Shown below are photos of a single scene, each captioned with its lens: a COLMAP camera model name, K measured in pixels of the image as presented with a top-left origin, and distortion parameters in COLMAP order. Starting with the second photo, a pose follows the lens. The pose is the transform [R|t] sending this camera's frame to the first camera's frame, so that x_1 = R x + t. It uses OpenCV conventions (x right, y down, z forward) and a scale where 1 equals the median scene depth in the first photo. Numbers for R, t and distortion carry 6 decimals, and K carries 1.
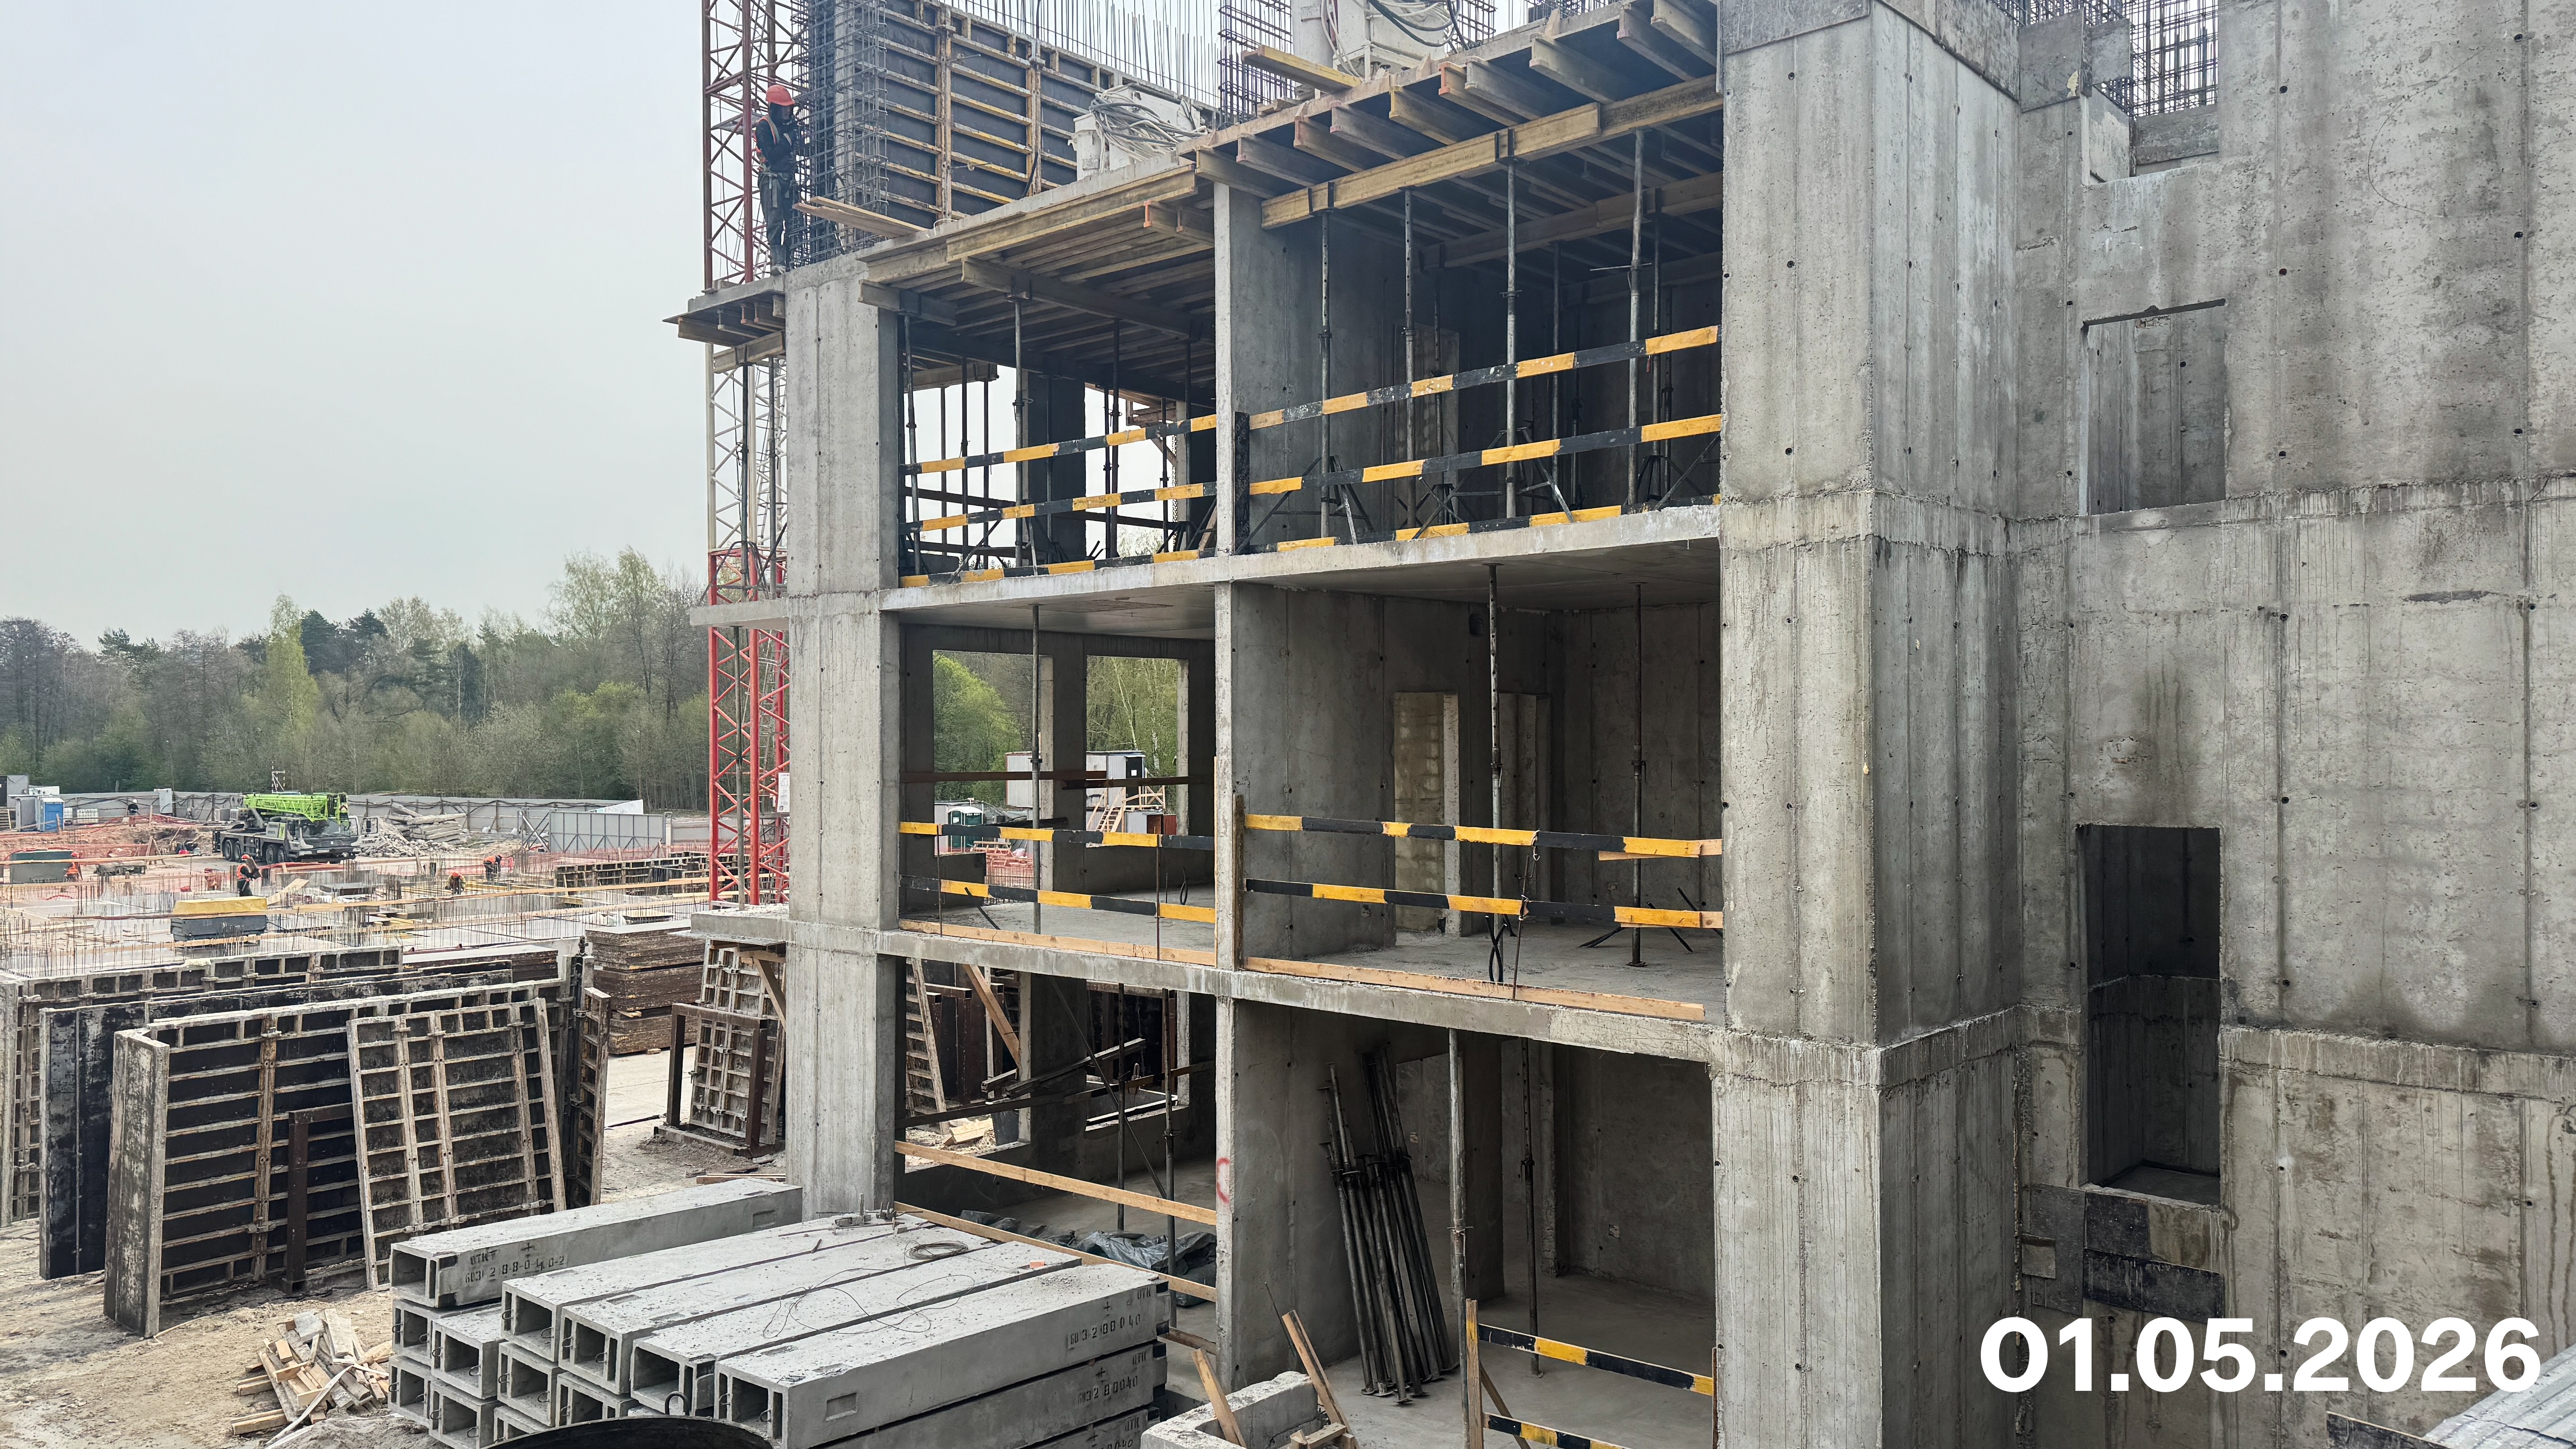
lens RADIAL K [[1761.3, 0, 1291.7], [0, 1761.3, 739.4], [0, 0, 1]] dist [-0.005953, -0.015804]
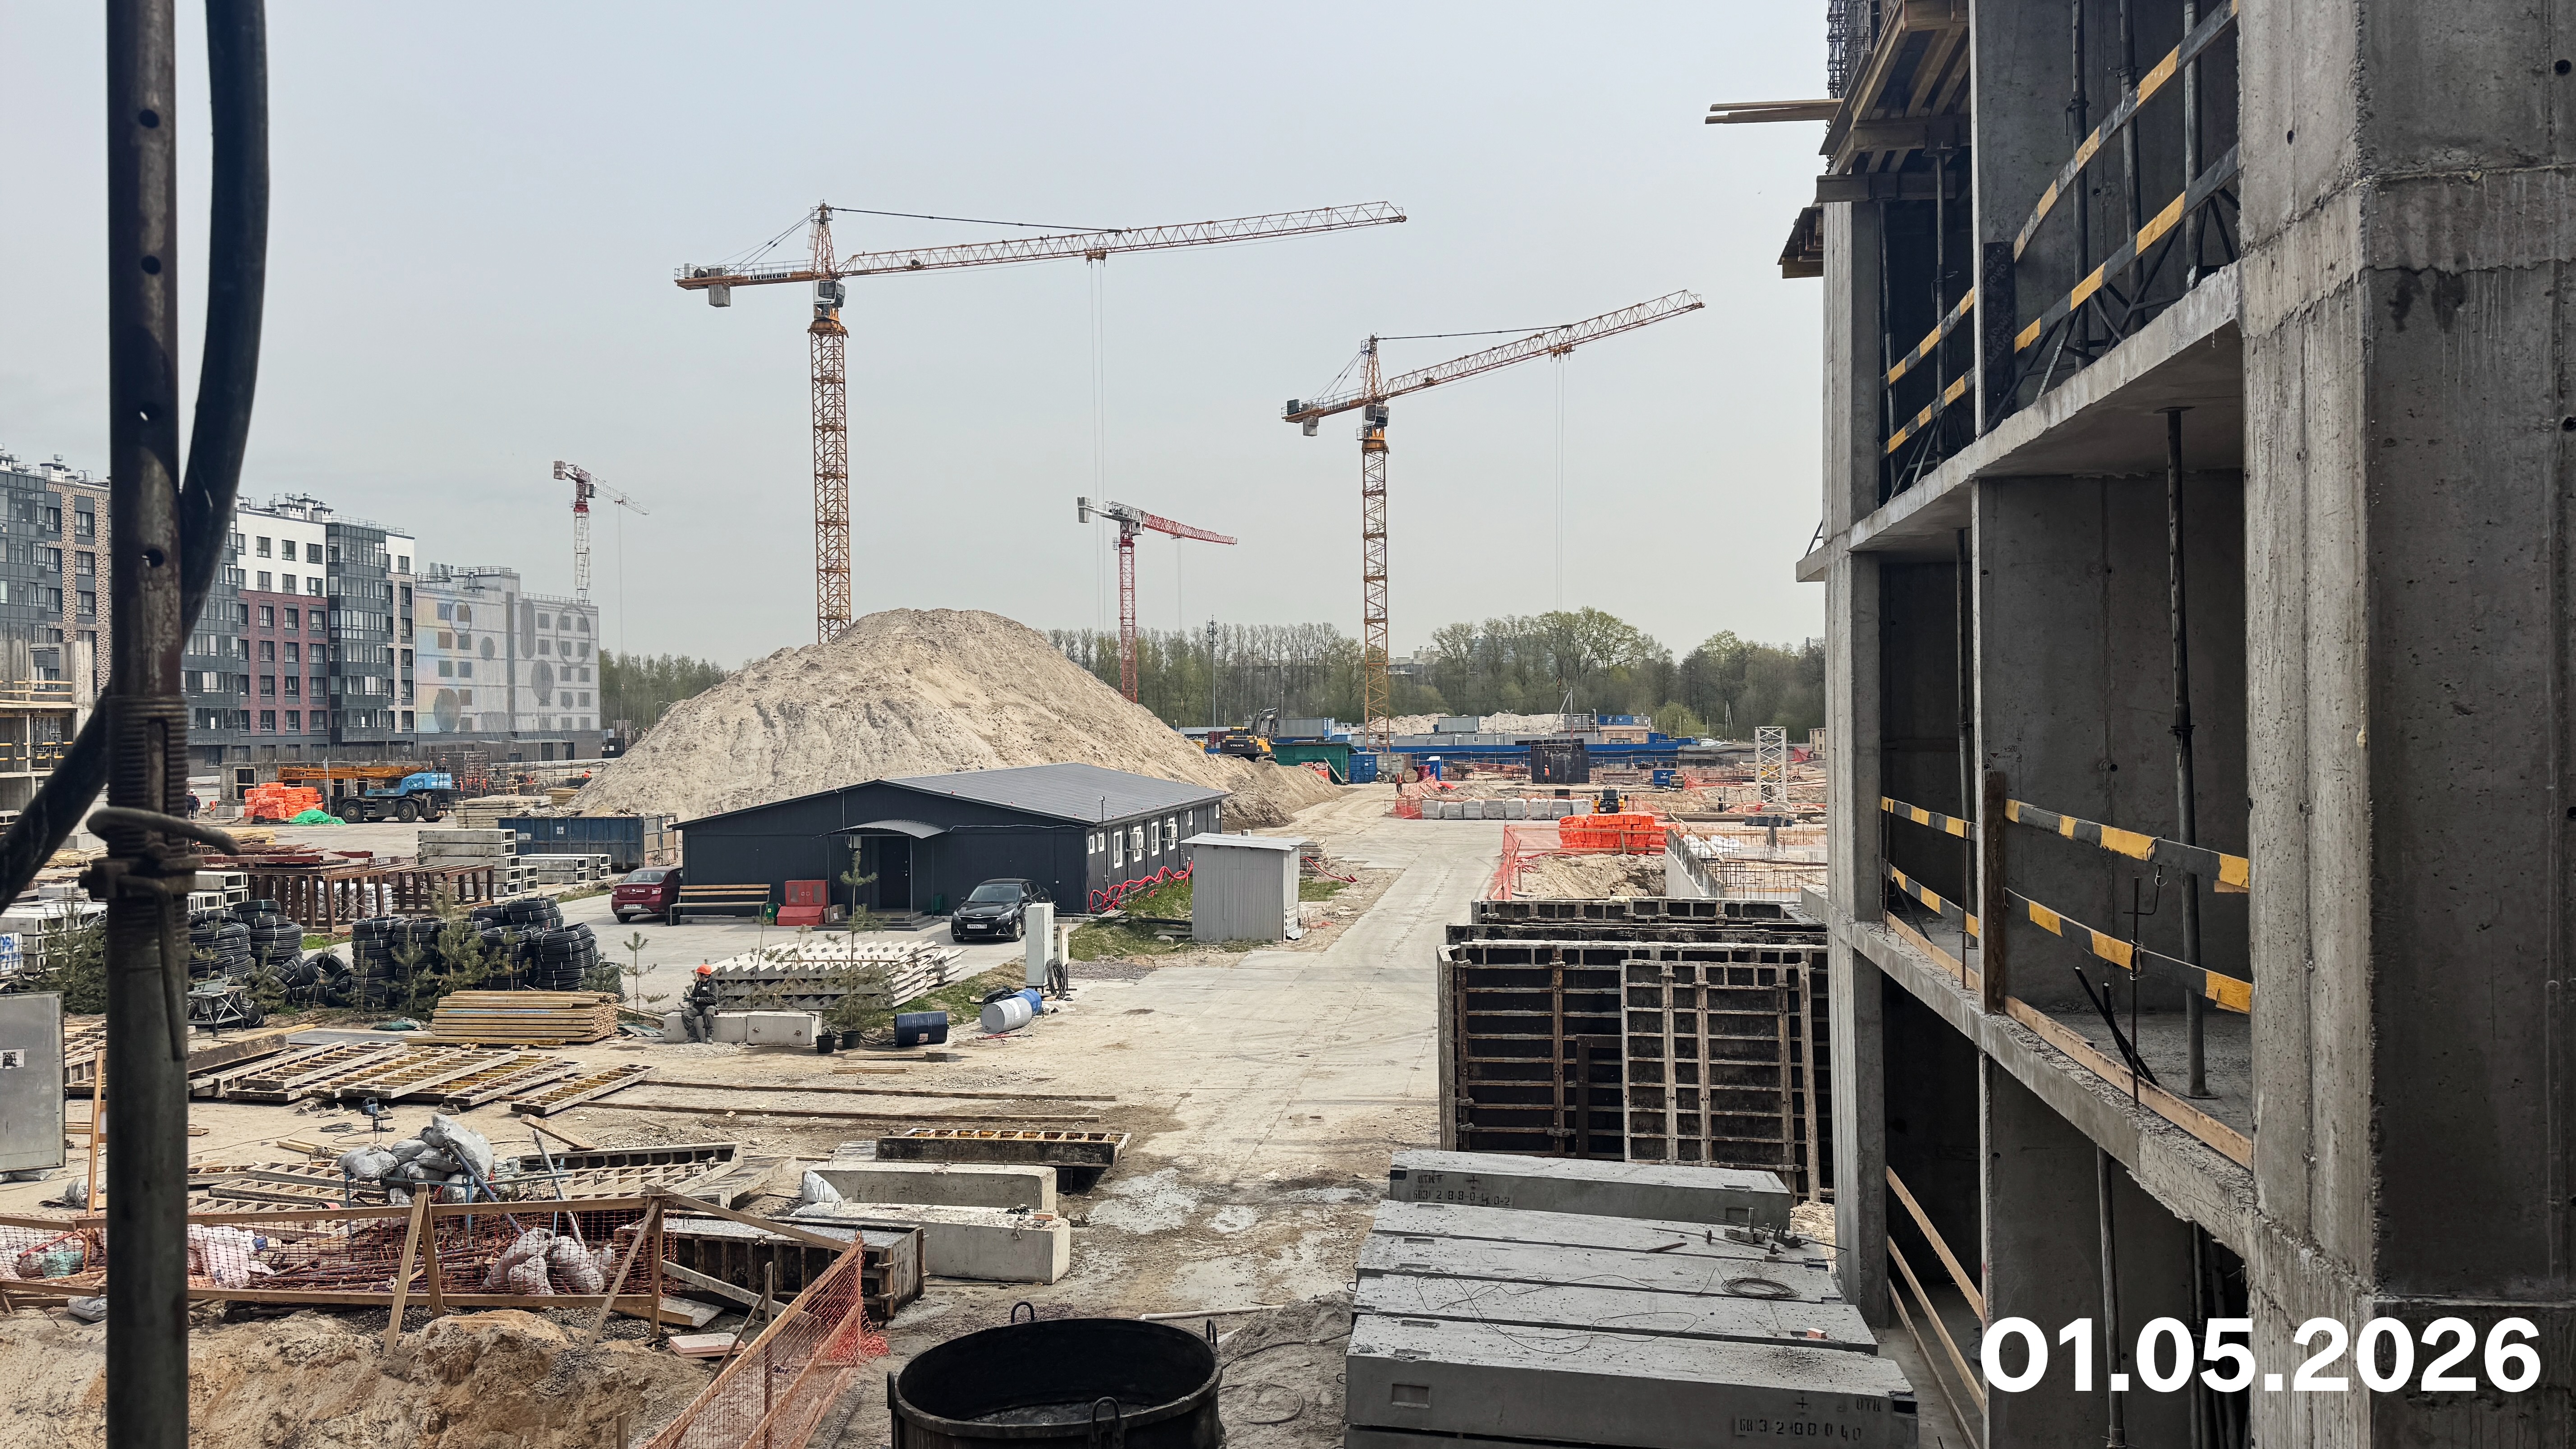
lens RADIAL K [[1761.3, 0, 1291.1], [0, 1761.3, 702.0], [0, 0, 1]] dist [-0.005953, -0.015804]
pose [[0.540815, -0.004158, -0.841132, 0.282448], [0.000533, 0.999989, -0.004600, 0.003928], [0.841142, 0.002040, 0.540811, 0.235493]]
